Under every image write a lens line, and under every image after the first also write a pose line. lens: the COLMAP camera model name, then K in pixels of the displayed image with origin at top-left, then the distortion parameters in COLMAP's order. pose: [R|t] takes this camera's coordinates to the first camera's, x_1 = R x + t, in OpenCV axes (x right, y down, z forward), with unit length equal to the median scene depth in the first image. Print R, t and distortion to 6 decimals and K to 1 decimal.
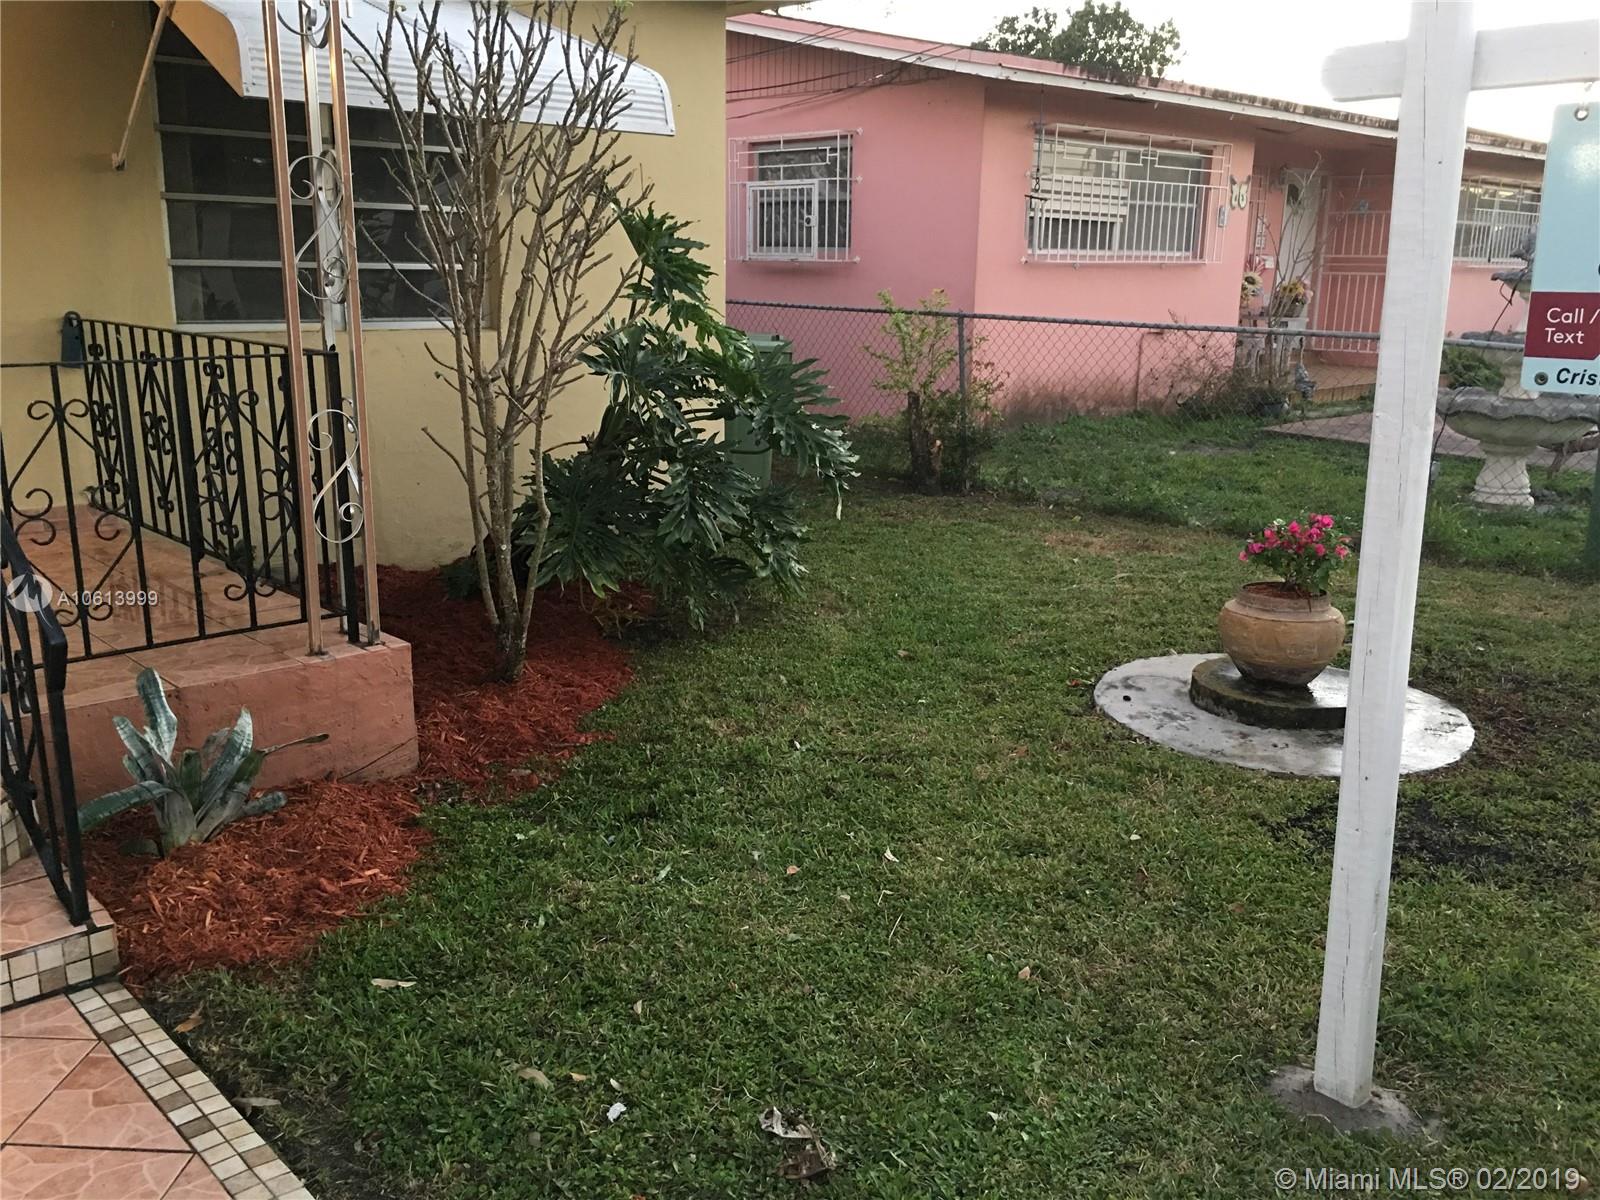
lens RADIAL K [[1351.6, 0, 806.5], [0, 1351.6, 600.4], [0, 0, 1]] dist [0.075753, -0.118828]
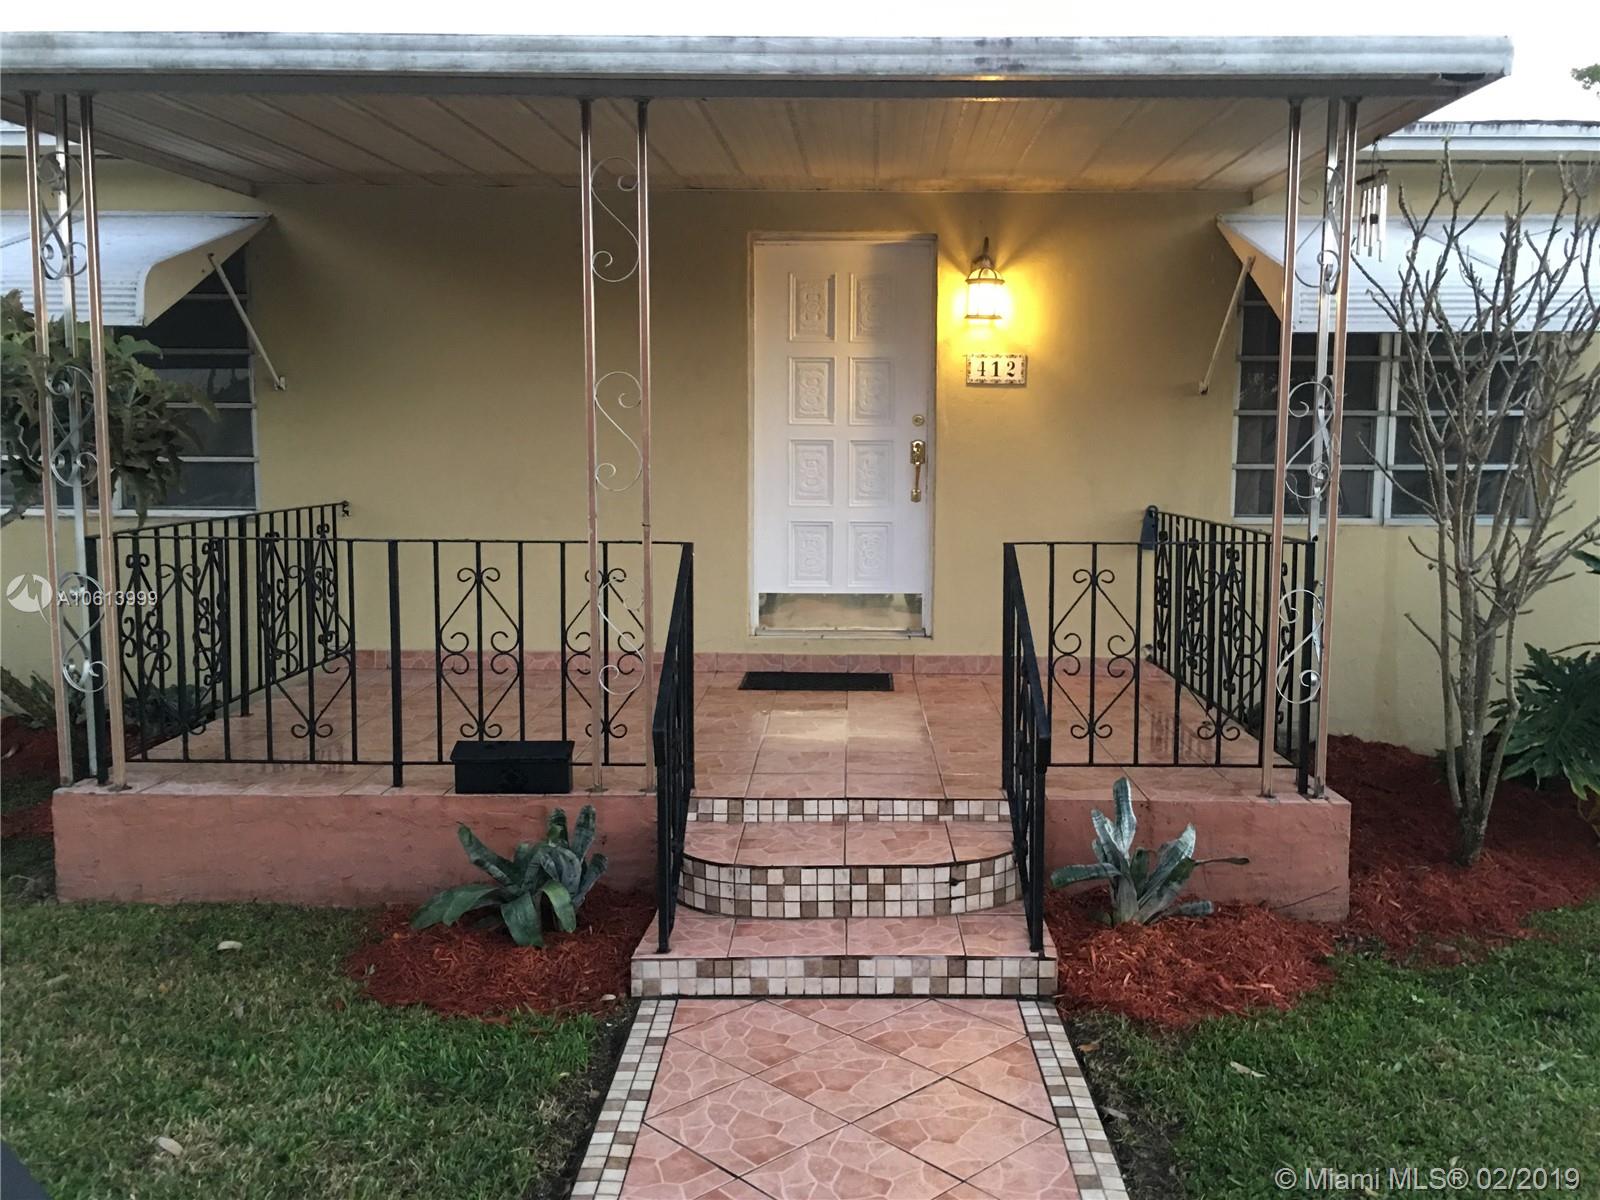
lens RADIAL K [[1351.6, 0, 808.8], [0, 1351.6, 591.4], [0, 0, 1]] dist [0.075753, -0.118828]
pose [[0.704285, 0.060588, -0.707328, 0.196866], [-0.163188, 0.983488, -0.078242, 0.024714], [0.690907, 0.170532, 0.702542, -0.127686]]
